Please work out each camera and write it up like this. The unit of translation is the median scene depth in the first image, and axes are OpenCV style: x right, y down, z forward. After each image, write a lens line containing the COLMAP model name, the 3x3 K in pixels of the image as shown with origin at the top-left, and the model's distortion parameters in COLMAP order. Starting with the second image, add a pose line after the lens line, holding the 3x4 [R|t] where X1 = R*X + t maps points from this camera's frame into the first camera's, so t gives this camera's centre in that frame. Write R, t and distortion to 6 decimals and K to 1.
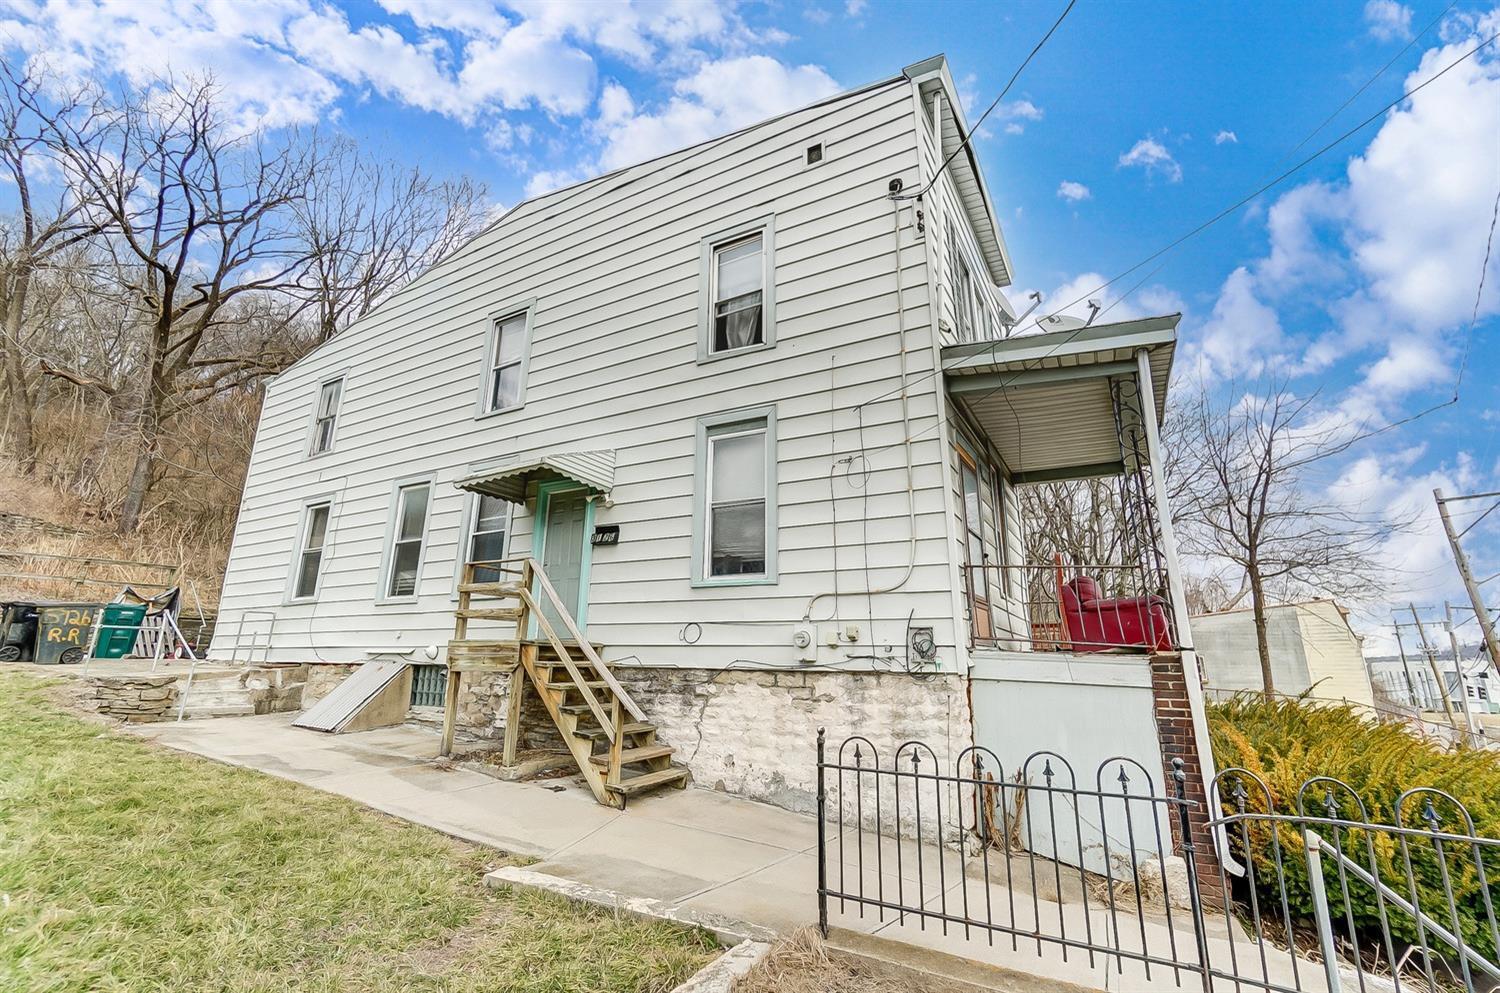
lens RADIAL K [[665.7, 0, 748.3], [0, 665.7, 489.5], [0, 0, 1]] dist [-0.014160, 0.015092]
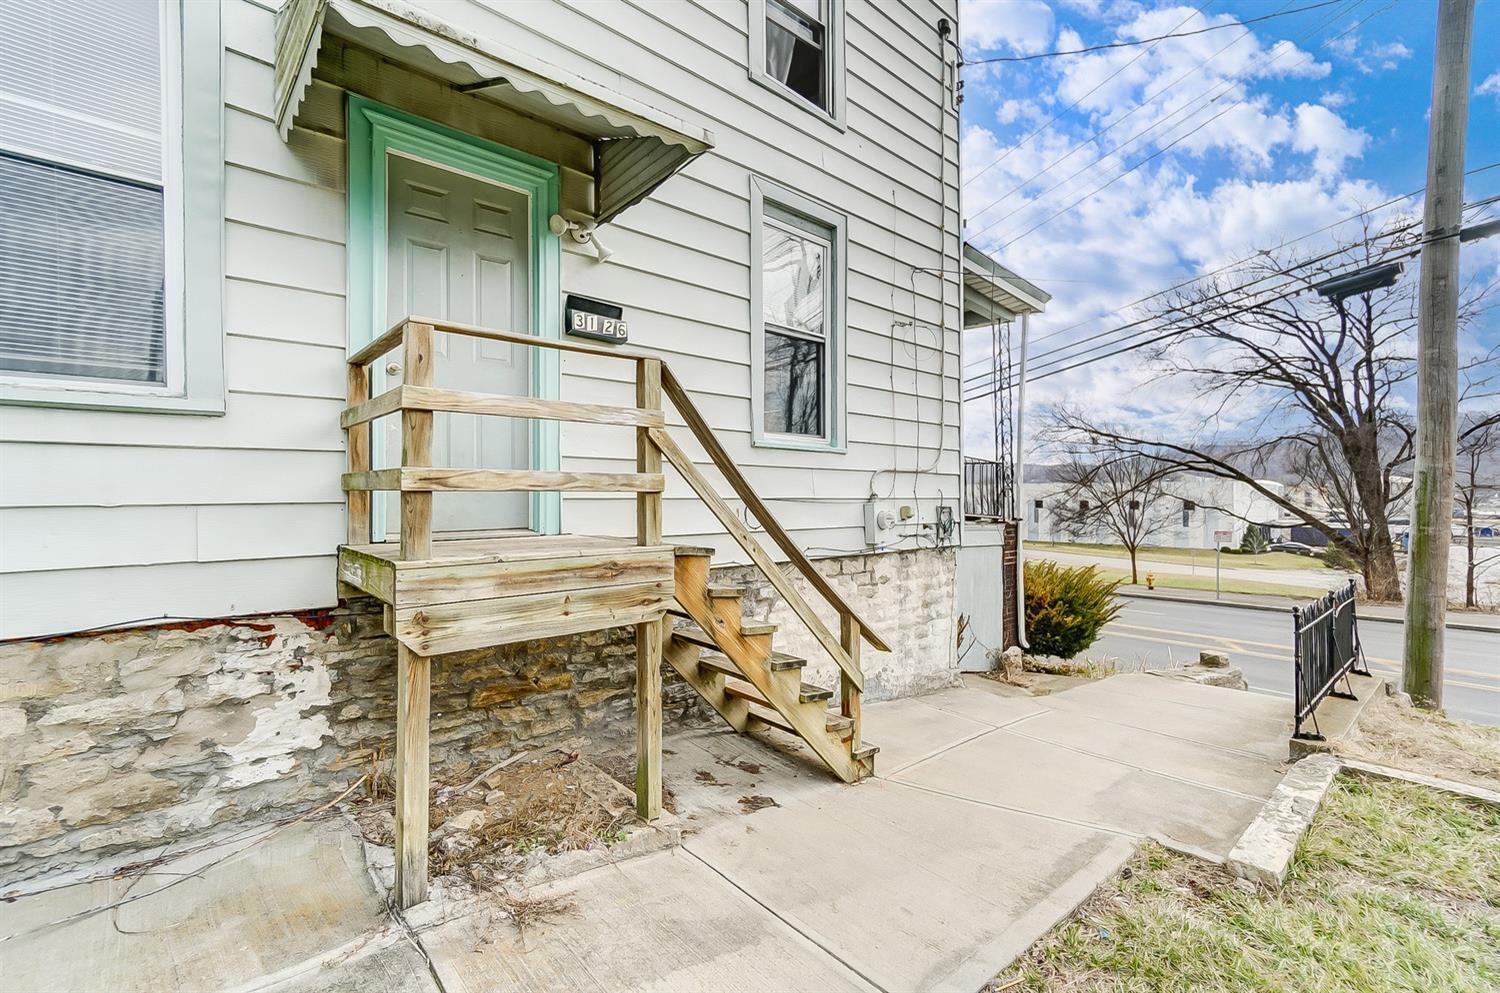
lens RADIAL K [[665.7, 0, 748.3], [0, 665.7, 489.5], [0, 0, 1]] dist [-0.014160, 0.015092]
pose [[0.315599, -0.006336, 0.948872, -0.772529], [-0.237340, 0.967665, 0.085402, 0.145415], [-0.918731, -0.252158, 0.303890, 0.861163]]
